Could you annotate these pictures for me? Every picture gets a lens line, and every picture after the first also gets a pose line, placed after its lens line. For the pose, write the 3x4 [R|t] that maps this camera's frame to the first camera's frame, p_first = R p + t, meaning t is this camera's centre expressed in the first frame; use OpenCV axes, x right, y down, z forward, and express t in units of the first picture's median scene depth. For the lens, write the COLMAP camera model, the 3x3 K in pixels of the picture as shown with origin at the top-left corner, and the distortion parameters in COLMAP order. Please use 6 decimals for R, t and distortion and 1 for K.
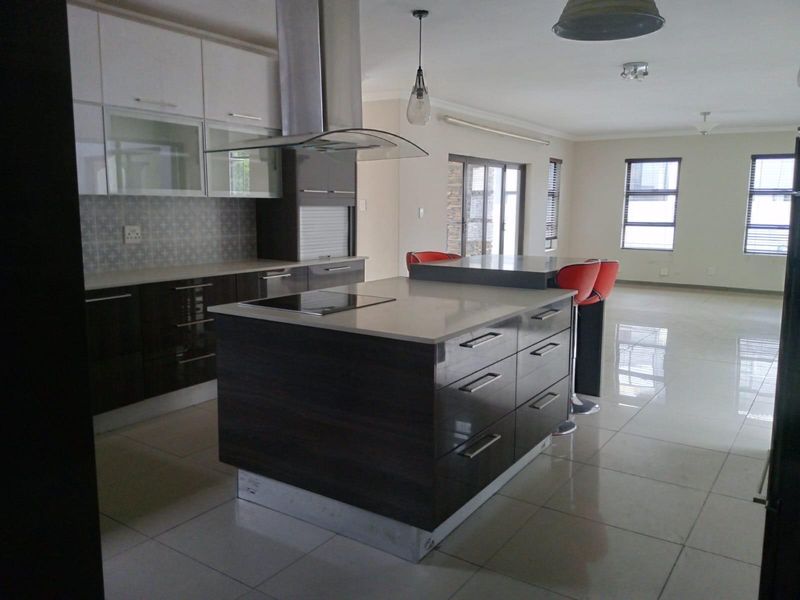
lens RADIAL K [[631.4, 0, 398.2], [0, 631.4, 285.9], [0, 0, 1]] dist [0.060919, -0.093262]
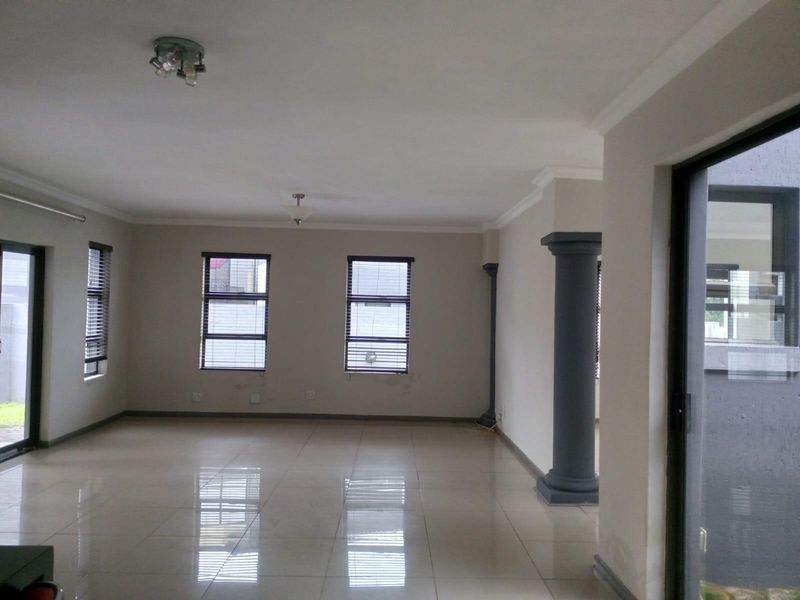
lens RADIAL K [[631.4, 0, 403.6], [0, 631.4, 296.8], [0, 0, 1]] dist [0.060919, -0.093262]
pose [[0.812784, 0.021897, 0.582153, 0.113307], [0.058534, 0.991167, -0.119005, -0.041949], [-0.579617, 0.130801, 0.804323, 0.259431]]
